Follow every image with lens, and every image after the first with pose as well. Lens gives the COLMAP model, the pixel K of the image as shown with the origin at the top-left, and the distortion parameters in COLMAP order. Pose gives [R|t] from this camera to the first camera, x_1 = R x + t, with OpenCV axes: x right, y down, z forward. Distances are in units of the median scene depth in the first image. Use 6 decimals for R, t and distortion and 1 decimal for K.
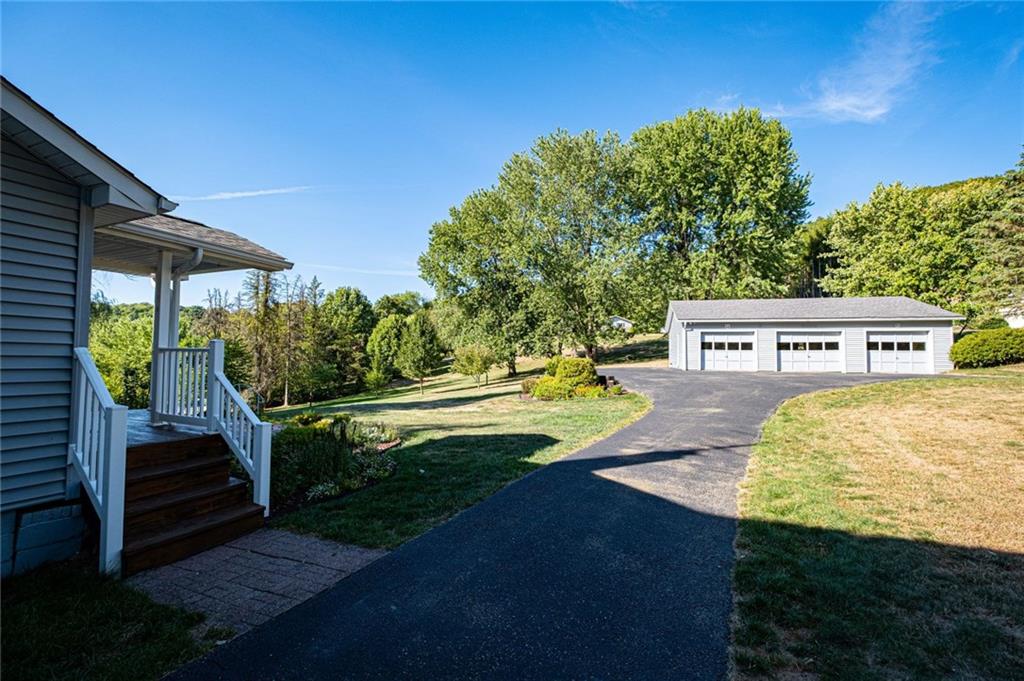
lens RADIAL K [[458.3, 0, 512.0], [0, 458.3, 340.5], [0, 0, 1]] dist [0.001385, -0.004975]
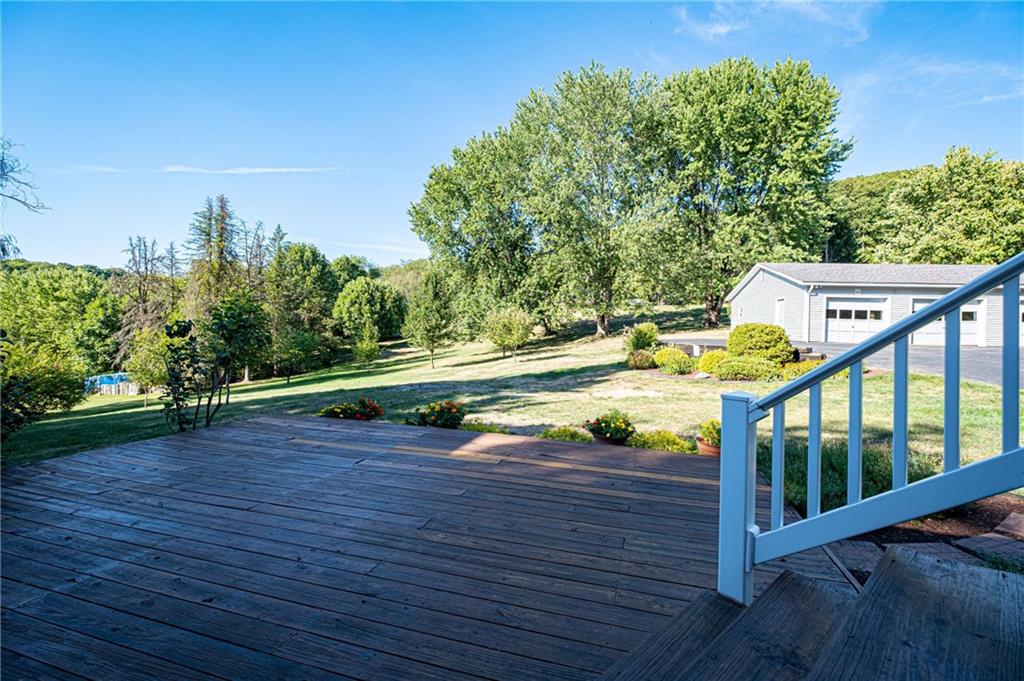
lens RADIAL K [[458.3, 0, 512.0], [0, 458.3, 340.5], [0, 0, 1]] dist [0.001385, -0.004975]
pose [[0.988516, 0.011512, 0.150674, -0.230699], [-0.020305, 0.998170, 0.056954, 0.019522], [-0.149743, -0.059359, 0.986941, 0.189535]]
